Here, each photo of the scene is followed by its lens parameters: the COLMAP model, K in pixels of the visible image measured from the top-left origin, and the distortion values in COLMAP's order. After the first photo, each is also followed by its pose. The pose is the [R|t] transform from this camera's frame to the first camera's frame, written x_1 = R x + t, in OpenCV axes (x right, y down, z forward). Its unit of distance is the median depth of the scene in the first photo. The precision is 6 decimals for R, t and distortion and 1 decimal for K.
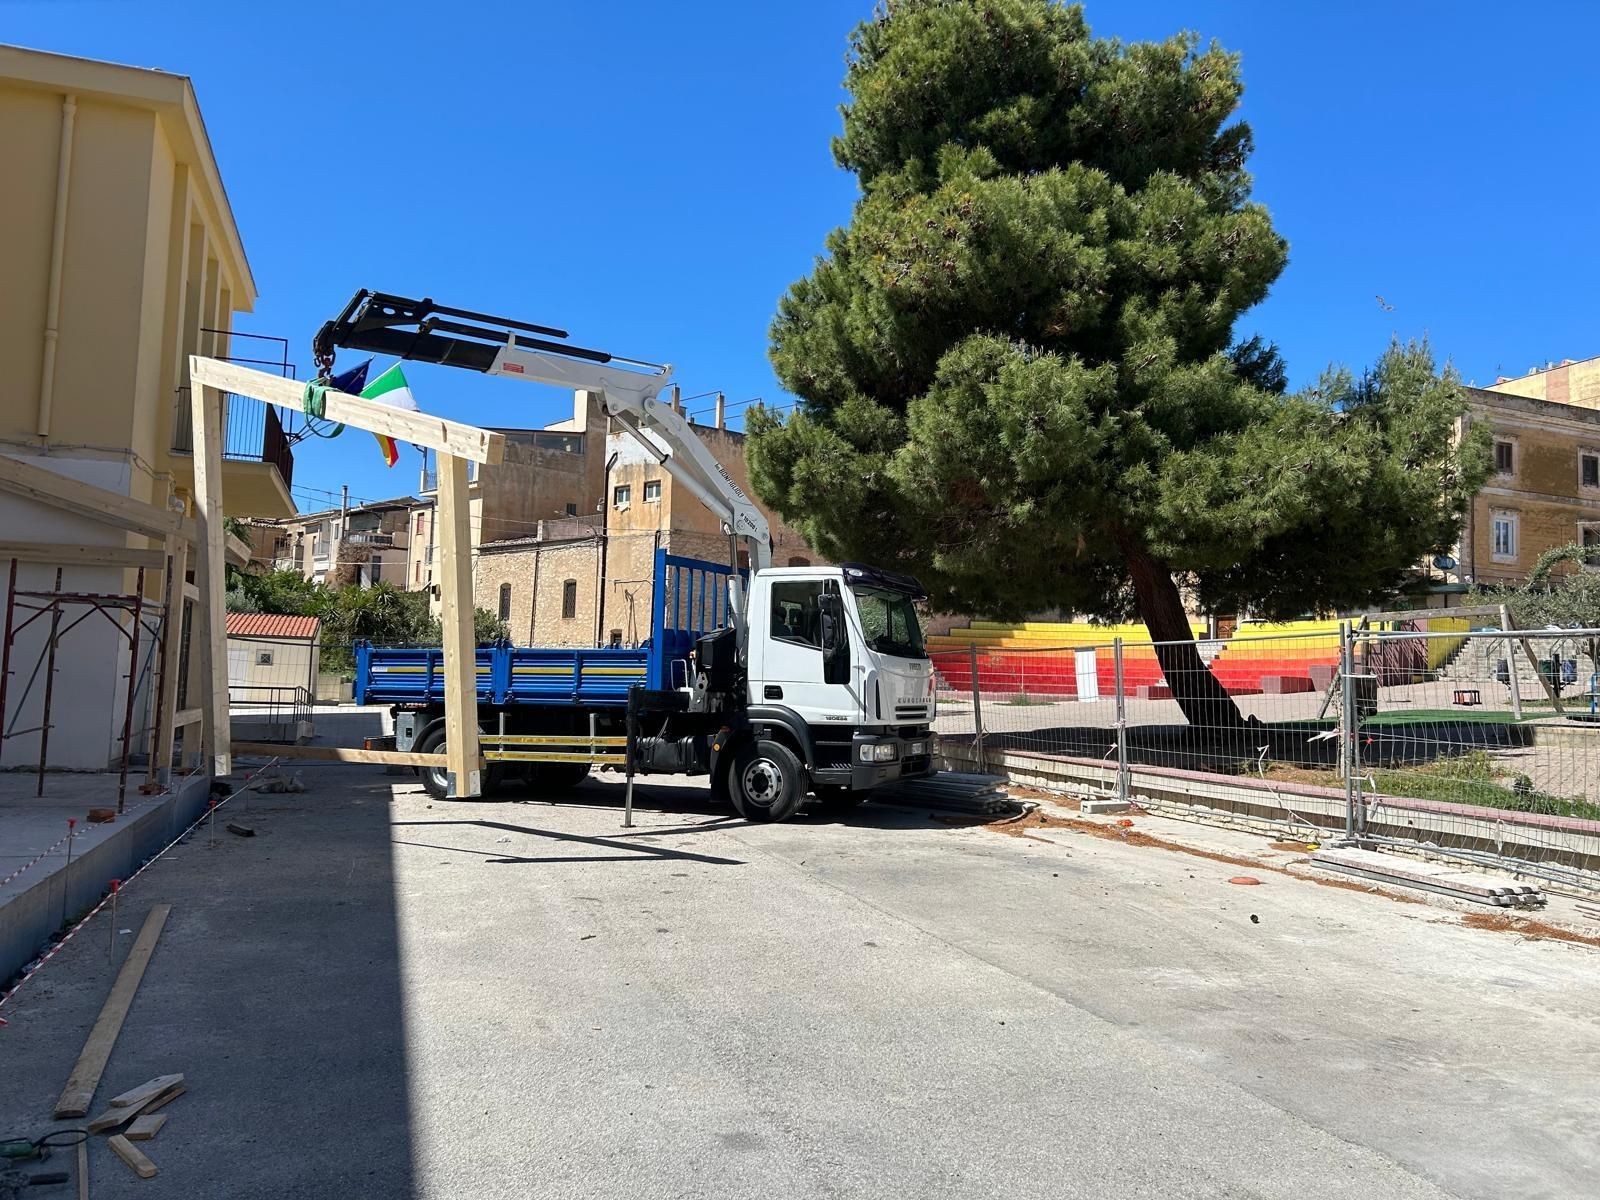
lens RADIAL K [[1163.9, 0, 810.4], [0, 1163.9, 592.8], [0, 0, 1]] dist [0.036836, -0.018228]
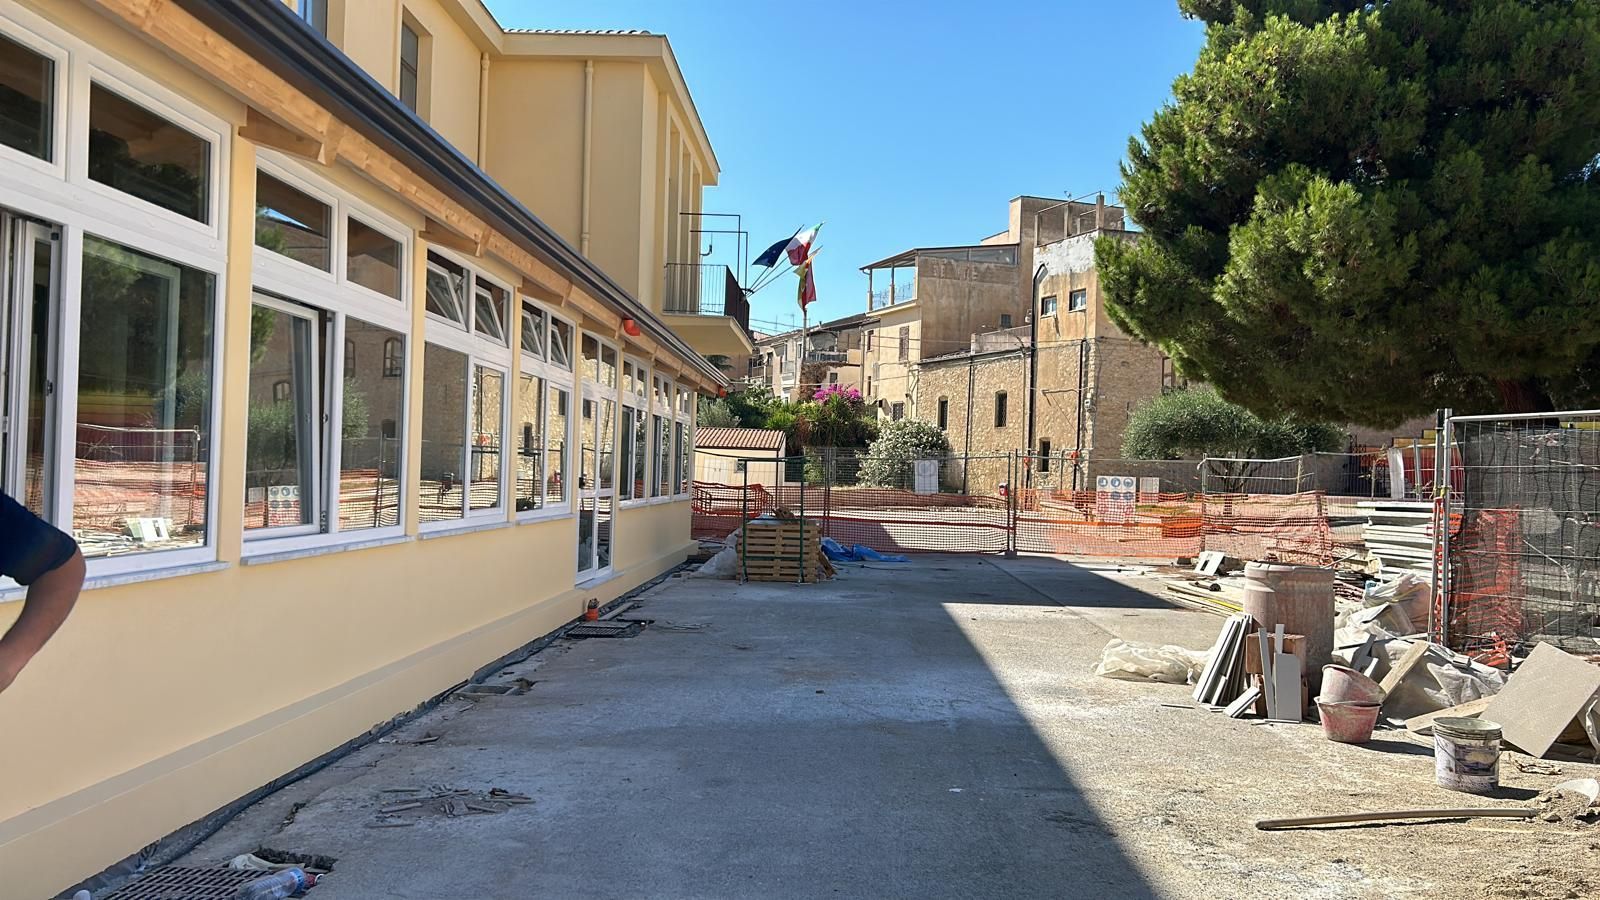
lens RADIAL K [[1264.8, 0, 798.3], [0, 1264.8, 453.7], [0, 0, 1]] dist [0.031042, -0.013283]
pose [[0.922747, -0.018034, -0.384984, 0.059040], [0.035249, 0.998667, 0.037705, -0.004316], [0.383791, -0.048363, 0.922153, -0.109254]]
